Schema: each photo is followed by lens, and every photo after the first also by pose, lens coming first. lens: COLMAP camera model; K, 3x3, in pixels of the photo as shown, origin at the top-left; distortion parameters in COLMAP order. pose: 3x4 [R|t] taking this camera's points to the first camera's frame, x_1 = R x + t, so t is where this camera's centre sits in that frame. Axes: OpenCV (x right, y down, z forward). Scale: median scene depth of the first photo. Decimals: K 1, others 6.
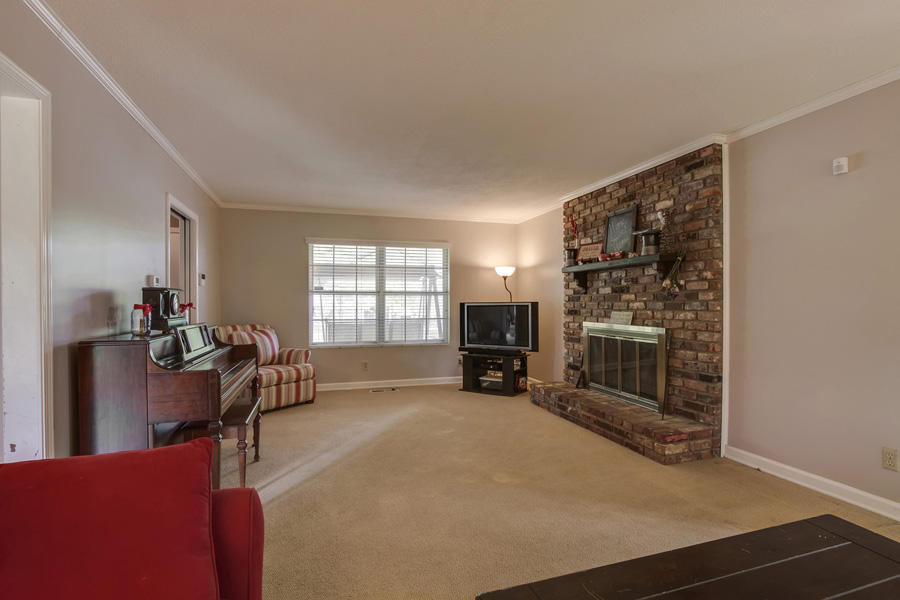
lens RADIAL K [[427.2, 0, 451.3], [0, 427.2, 307.0], [0, 0, 1]] dist [-0.015929, 0.001475]
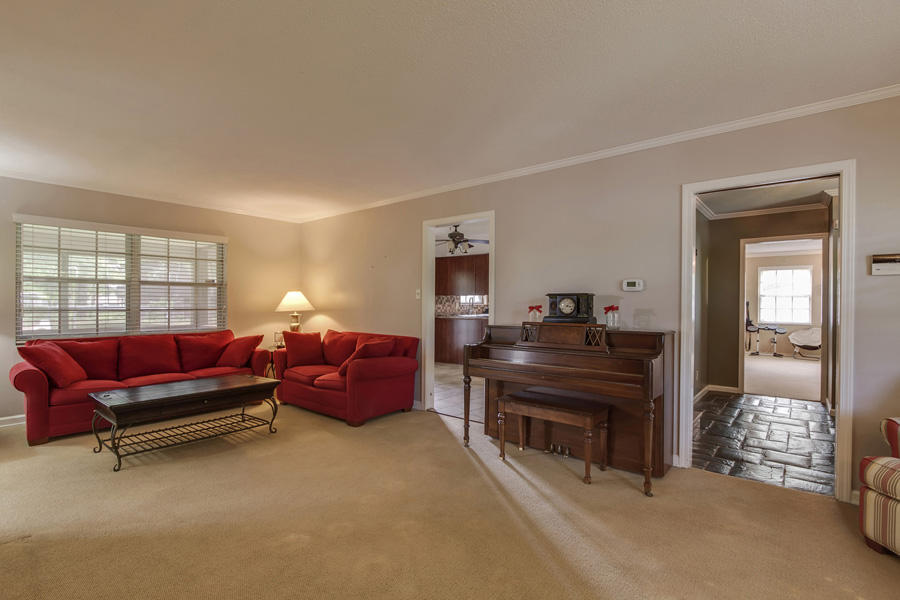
lens RADIAL K [[427.2, 0, 444.1], [0, 427.2, 305.4], [0, 0, 1]] dist [-0.015929, 0.001475]
pose [[-0.853081, -0.000228, -0.521778, 0.170058], [-0.006116, 0.999936, 0.009562, -0.008812], [0.521742, 0.011349, -0.853028, 1.050105]]
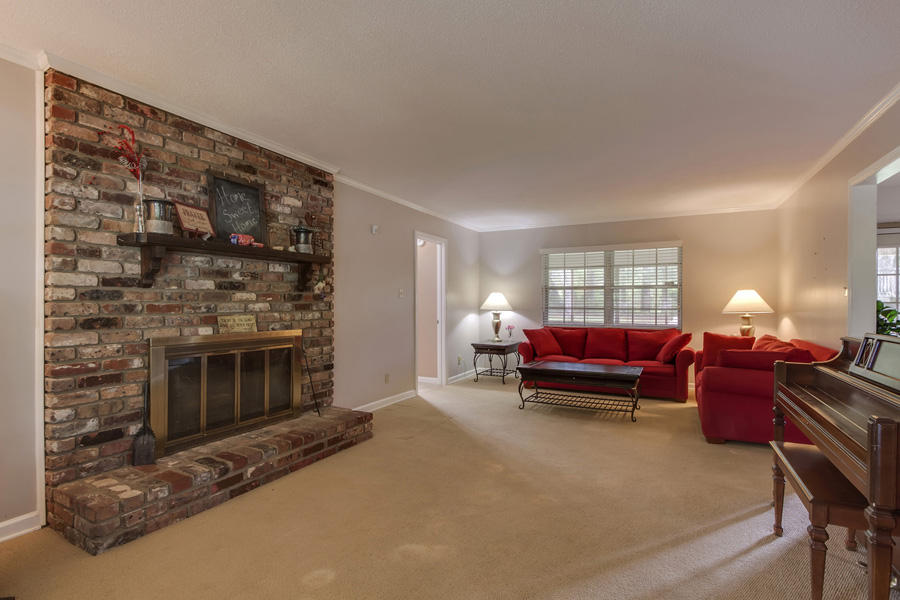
lens RADIAL K [[427.2, 0, 444.1], [0, 427.2, 305.8], [0, 0, 1]] dist [-0.015929, 0.001475]
pose [[-0.691928, -0.005037, 0.721949, -0.334790], [0.005491, 0.999910, 0.012238, -0.011325], [-0.721945, 0.012432, -0.691838, 1.091117]]
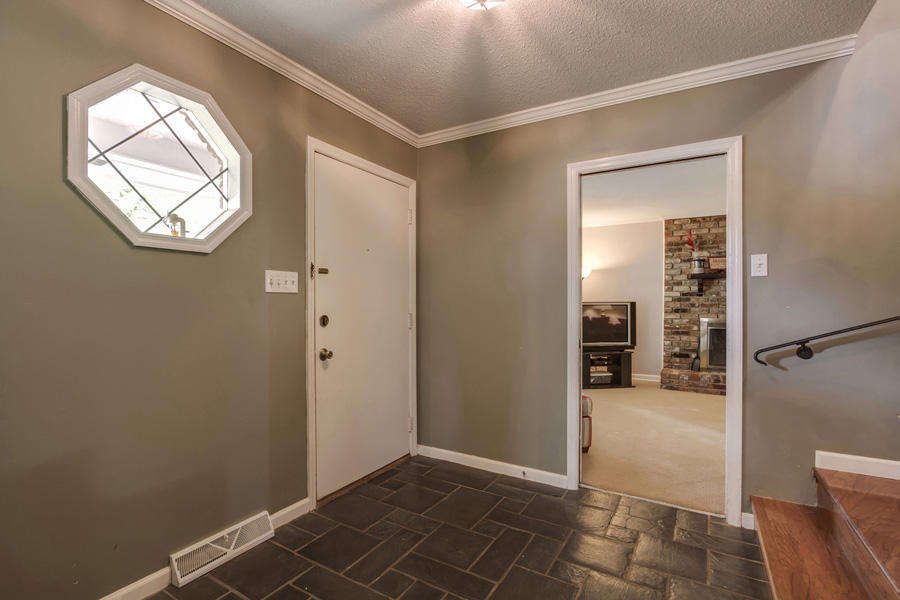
lens RADIAL K [[427.2, 0, 443.5], [0, 427.2, 306.1], [0, 0, 1]] dist [-0.015929, 0.001475]
pose [[0.759983, -0.001133, 0.649942, -1.065161], [0.000509, 0.999999, 0.001149, -0.002534], [-0.649942, -0.000543, 0.759983, 0.536009]]
